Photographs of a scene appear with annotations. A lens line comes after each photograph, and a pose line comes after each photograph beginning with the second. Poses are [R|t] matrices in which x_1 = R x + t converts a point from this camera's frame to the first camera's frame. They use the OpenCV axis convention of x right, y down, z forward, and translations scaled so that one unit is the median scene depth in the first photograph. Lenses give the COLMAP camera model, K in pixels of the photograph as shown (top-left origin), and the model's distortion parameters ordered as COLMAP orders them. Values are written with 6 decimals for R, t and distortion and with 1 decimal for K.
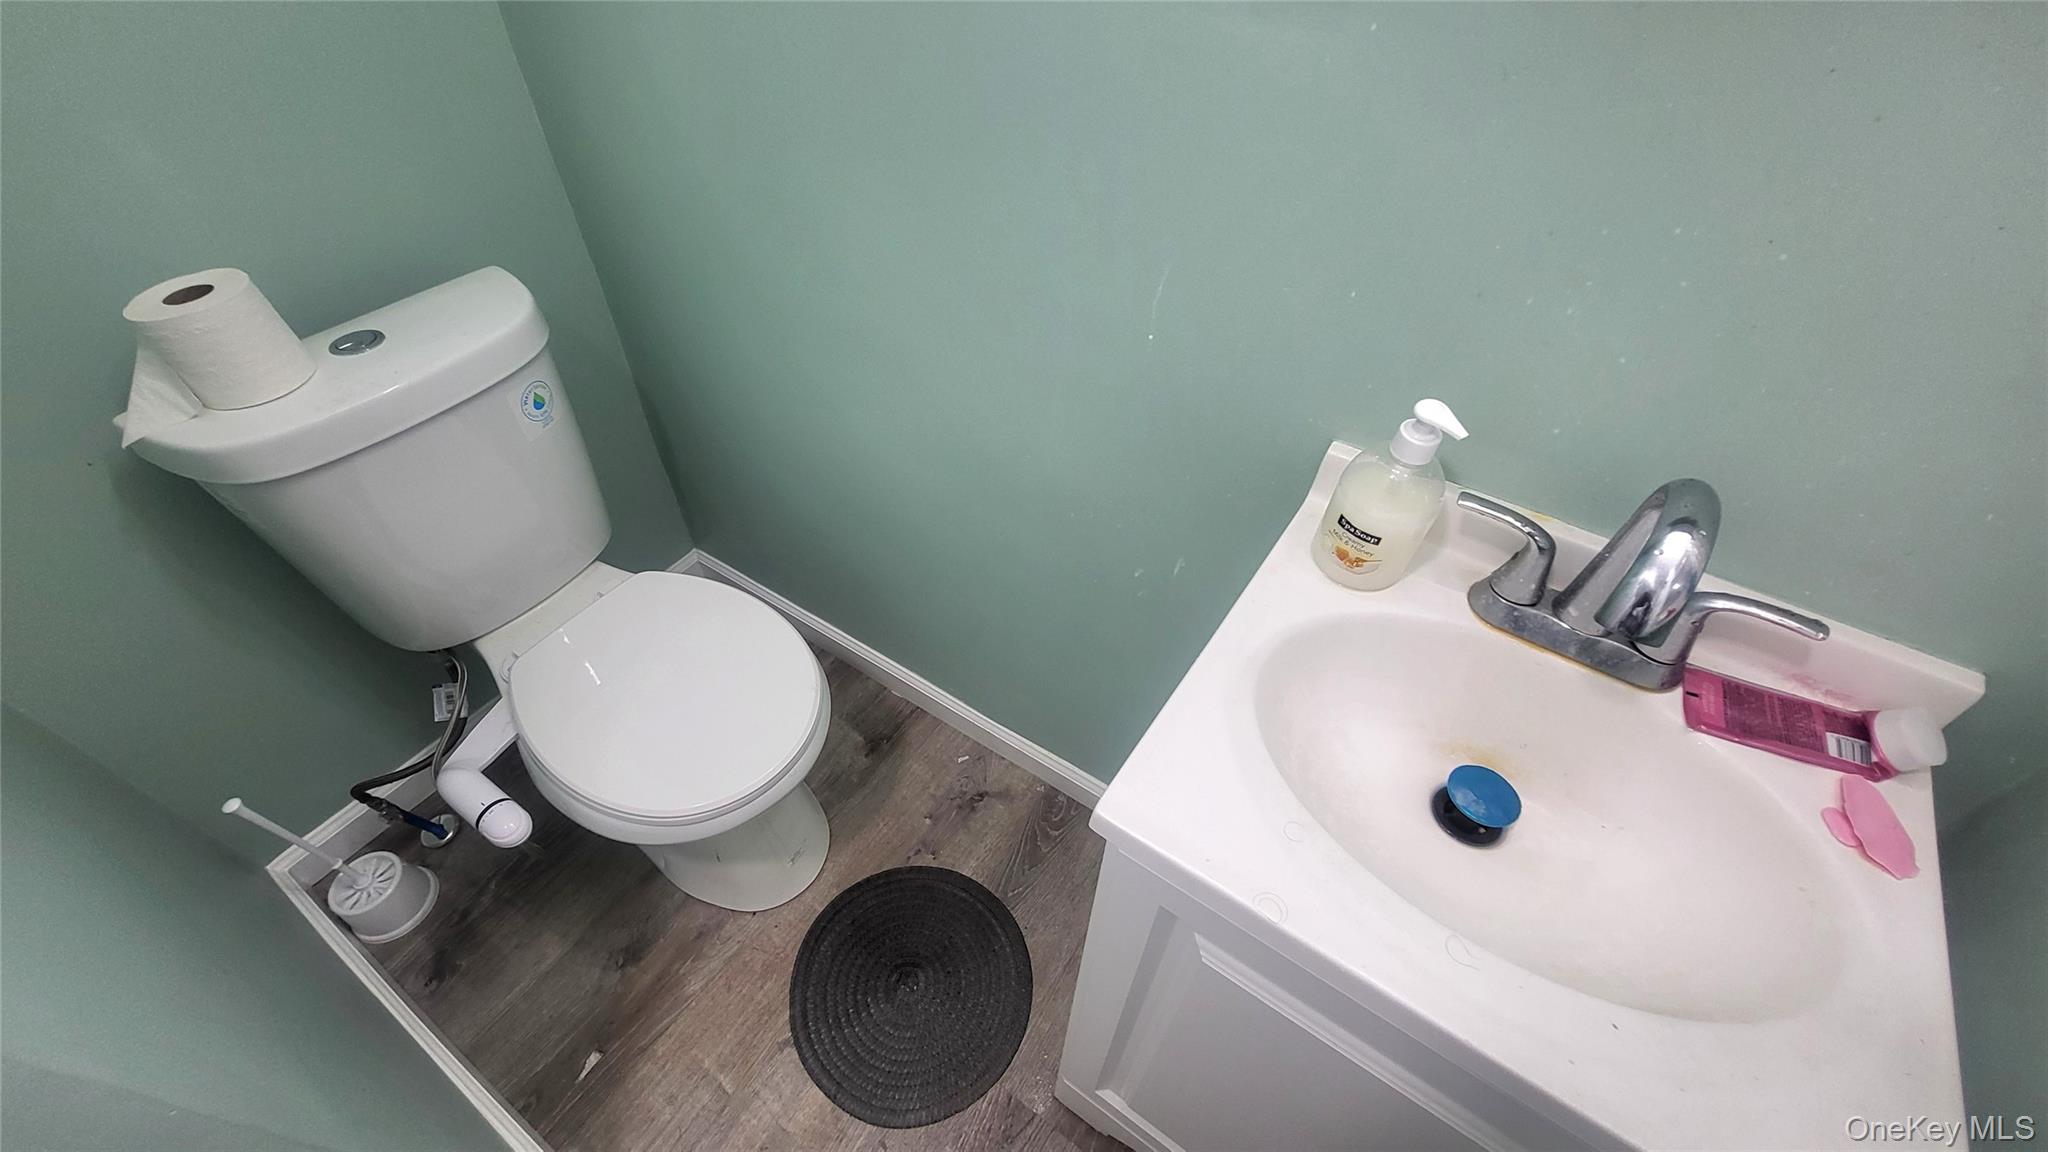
lens RADIAL K [[809.0, 0, 1011.5], [0, 809.0, 574.1], [0, 0, 1]] dist [0.000038, 0.000117]
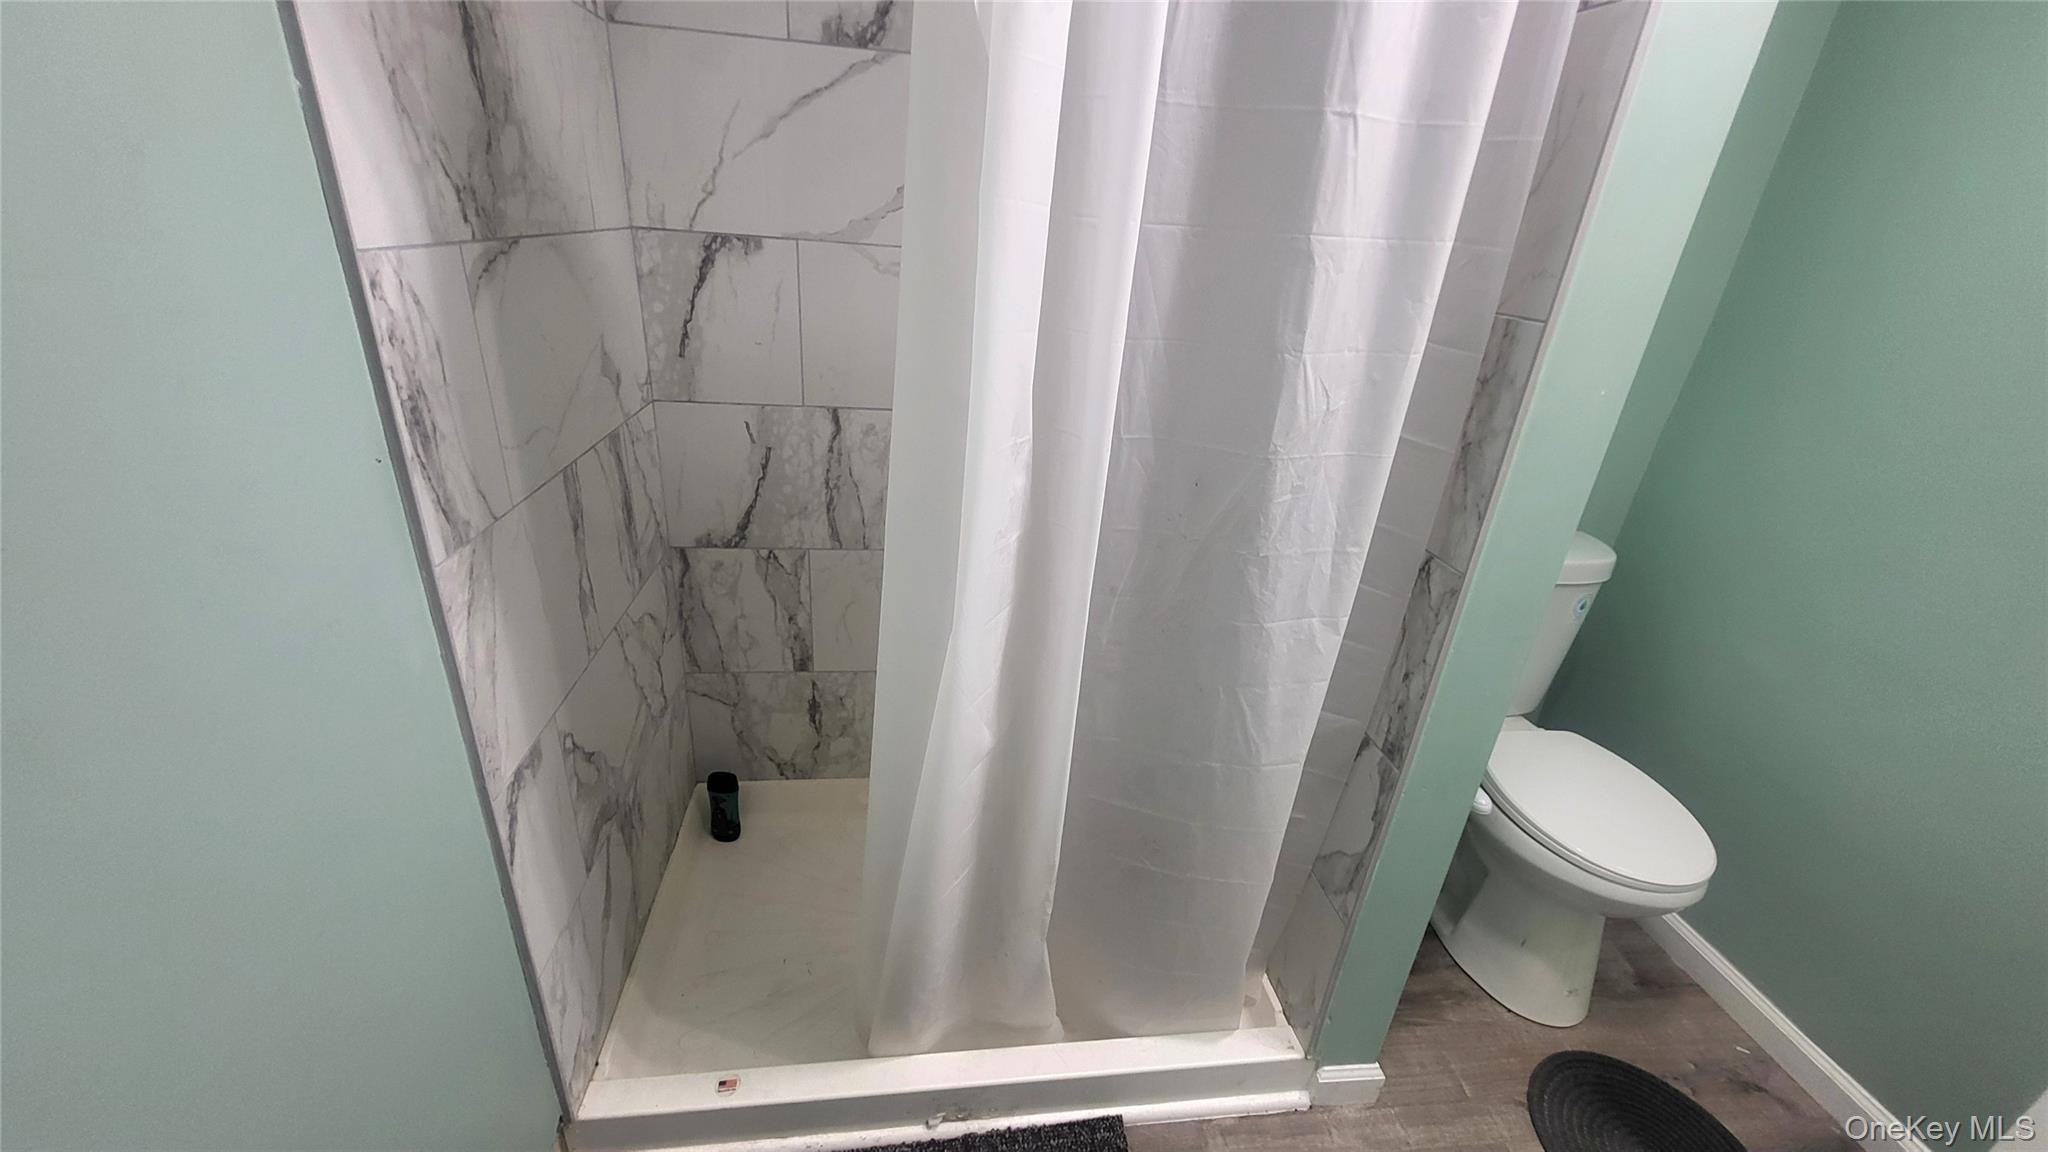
lens RADIAL K [[809.0, 0, 1025.1], [0, 809.0, 573.6], [0, 0, 1]] dist [0.000038, 0.000117]
pose [[0.654535, 0.352376, -0.668891, -0.201215], [-0.596694, 0.784075, -0.170832, 0.522532], [0.464263, 0.510938, 0.723465, -0.548280]]
